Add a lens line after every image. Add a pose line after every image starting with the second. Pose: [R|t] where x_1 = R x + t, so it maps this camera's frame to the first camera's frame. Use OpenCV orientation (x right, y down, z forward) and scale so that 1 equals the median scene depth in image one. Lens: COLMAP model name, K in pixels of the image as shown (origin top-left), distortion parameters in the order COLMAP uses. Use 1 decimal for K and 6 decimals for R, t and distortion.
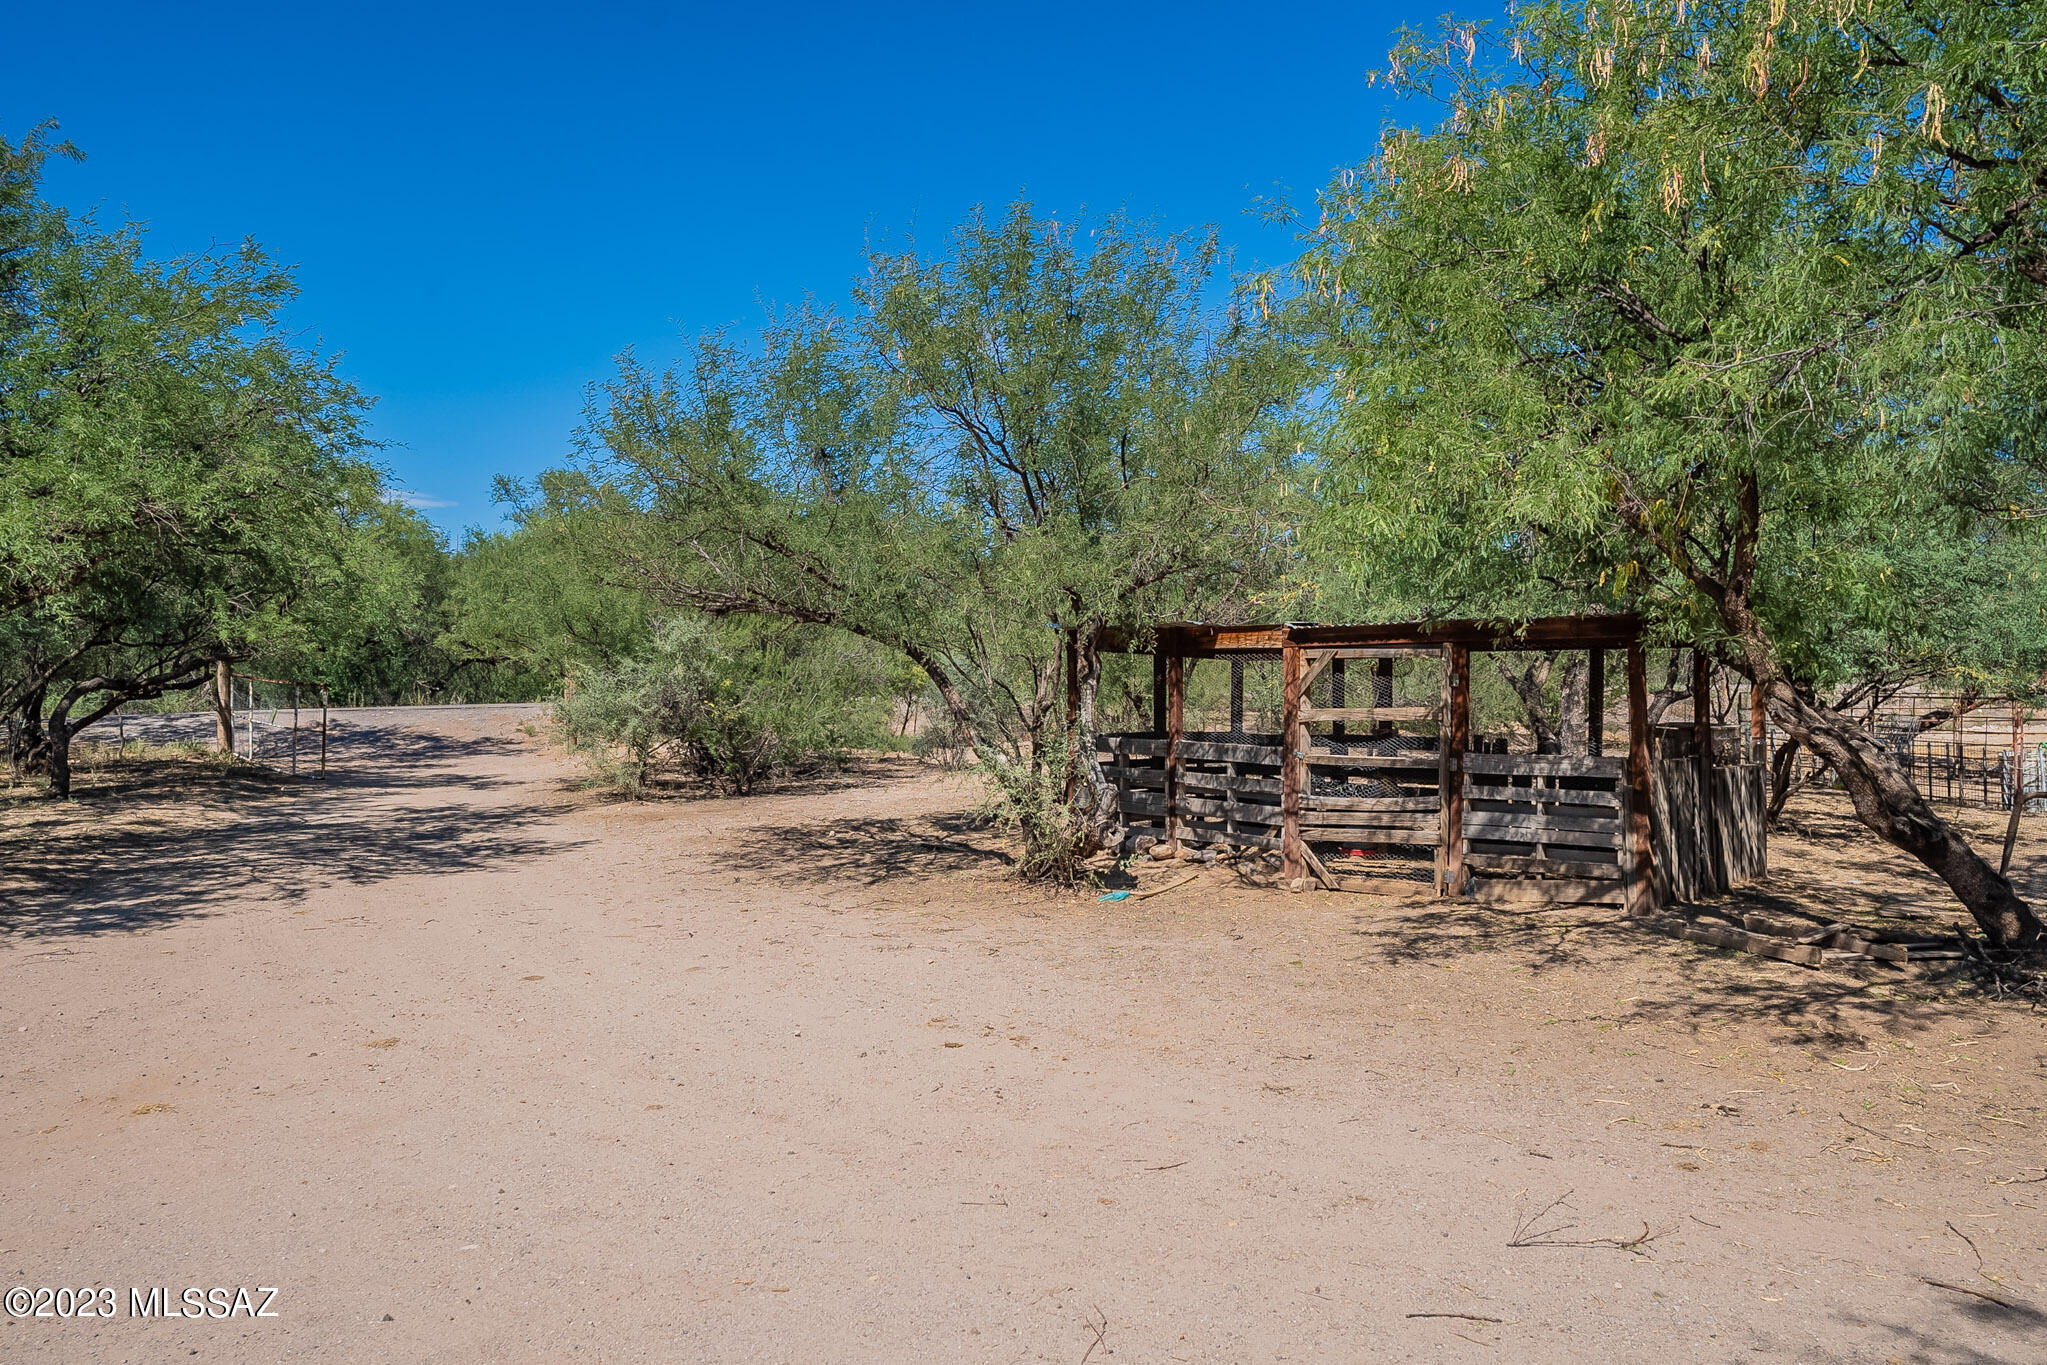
lens RADIAL K [[1552.9, 0, 1019.0], [0, 1552.9, 692.4], [0, 0, 1]] dist [0.003245, 0.001846]
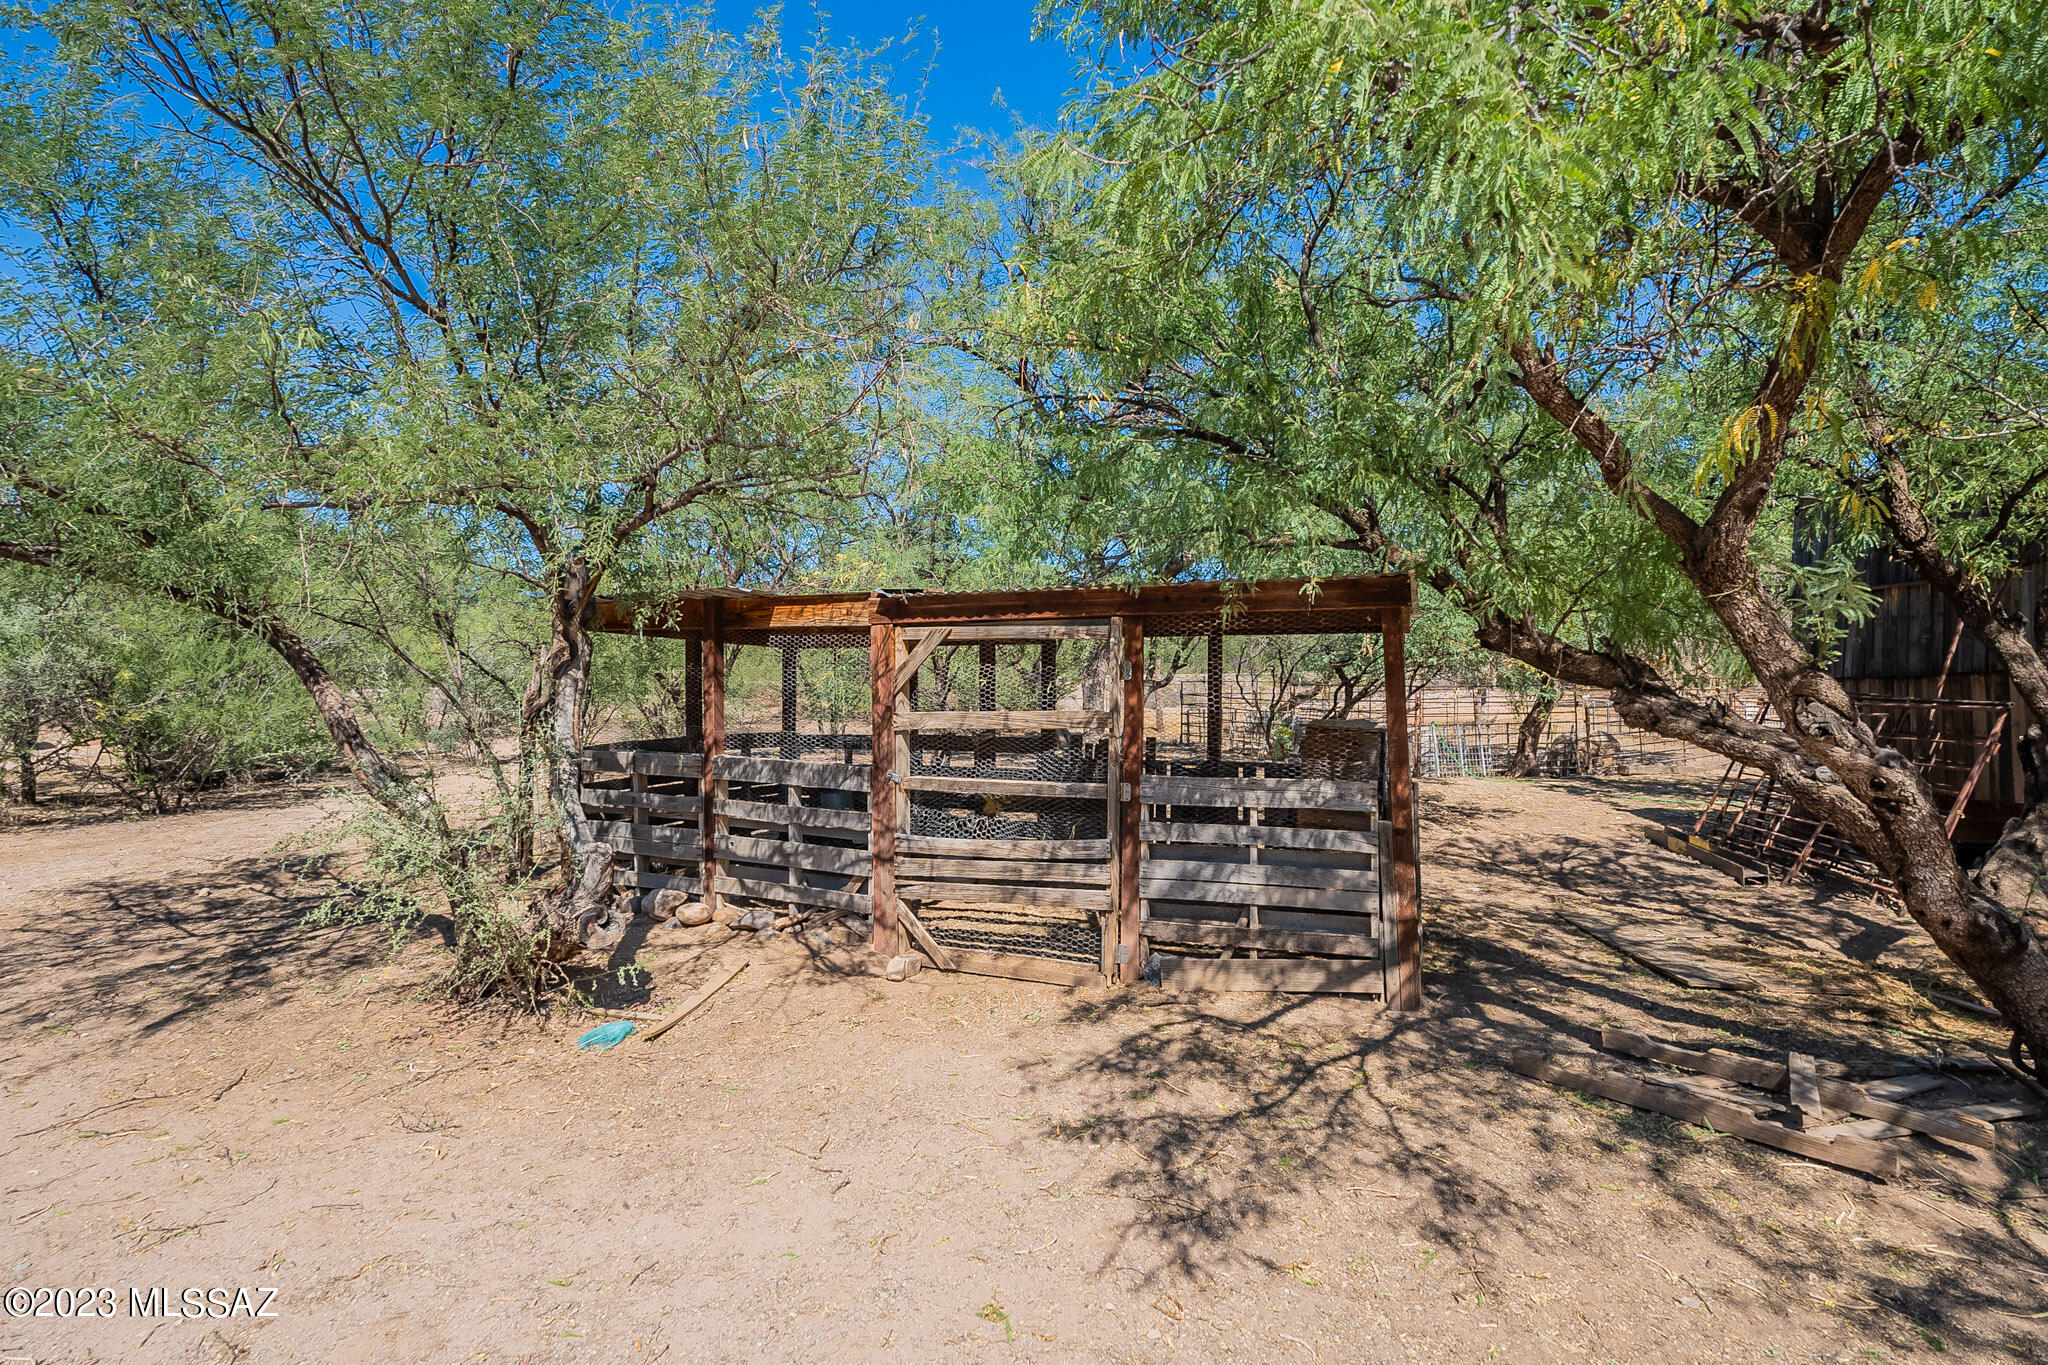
lens RADIAL K [[1065.5, 0, 1014.4], [0, 1065.5, 689.0], [0, 0, 1]] dist [0.007567, 0.000668]
pose [[0.931726, -0.005723, 0.363116, 0.055814], [0.002864, 0.999961, 0.008411, -0.003722], [-0.363150, -0.006796, 0.931706, 0.531990]]
